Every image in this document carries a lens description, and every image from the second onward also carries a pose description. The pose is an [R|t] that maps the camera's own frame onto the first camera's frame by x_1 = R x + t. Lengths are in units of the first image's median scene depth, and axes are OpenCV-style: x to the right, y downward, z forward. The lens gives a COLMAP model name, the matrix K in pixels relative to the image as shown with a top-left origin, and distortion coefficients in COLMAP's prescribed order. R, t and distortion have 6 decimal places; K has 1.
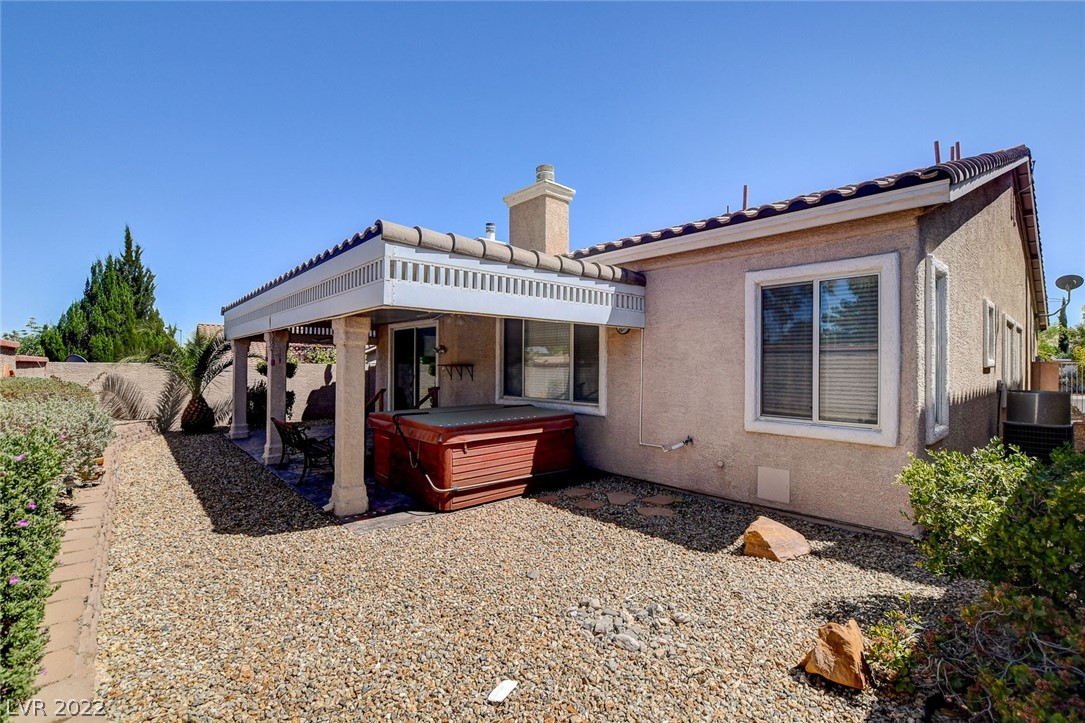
lens RADIAL K [[484.1, 0, 546.4], [0, 484.1, 363.6], [0, 0, 1]] dist [-0.029884, 0.003966]
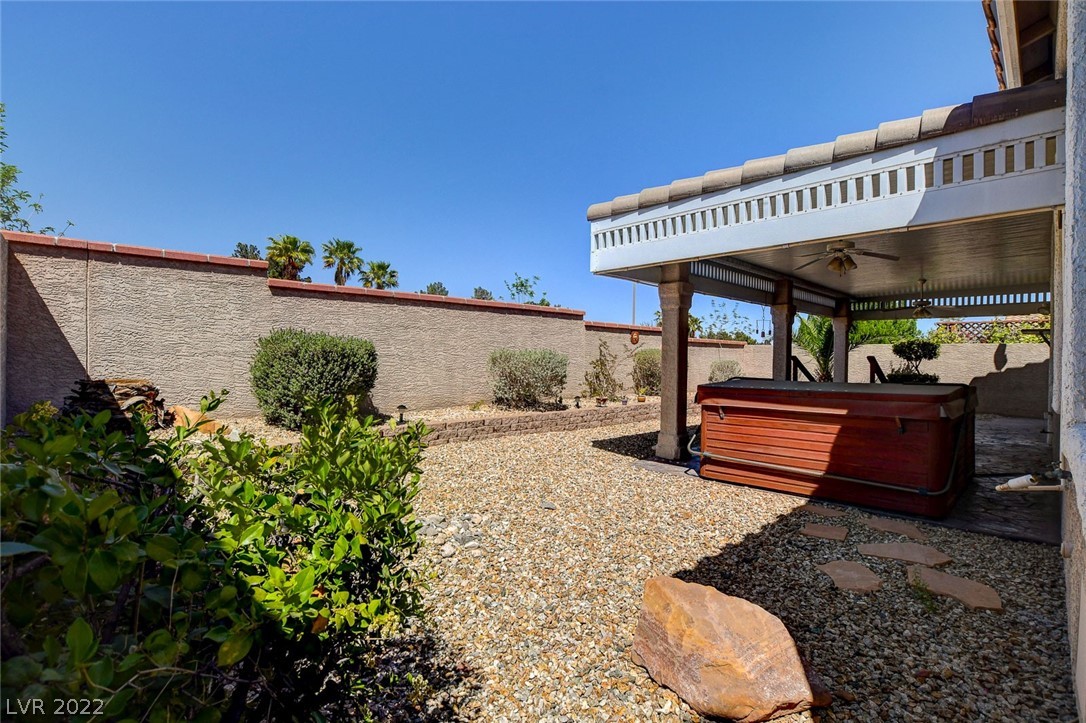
lens RADIAL K [[484.6, 0, 548.2], [0, 484.6, 358.1], [0, 0, 1]] dist [-0.029884, 0.003966]
pose [[0.061728, 0.002184, -0.998091, 0.652382], [-0.006991, 0.999974, 0.001756, 0.070435], [0.998069, 0.006869, 0.061741, 0.589420]]
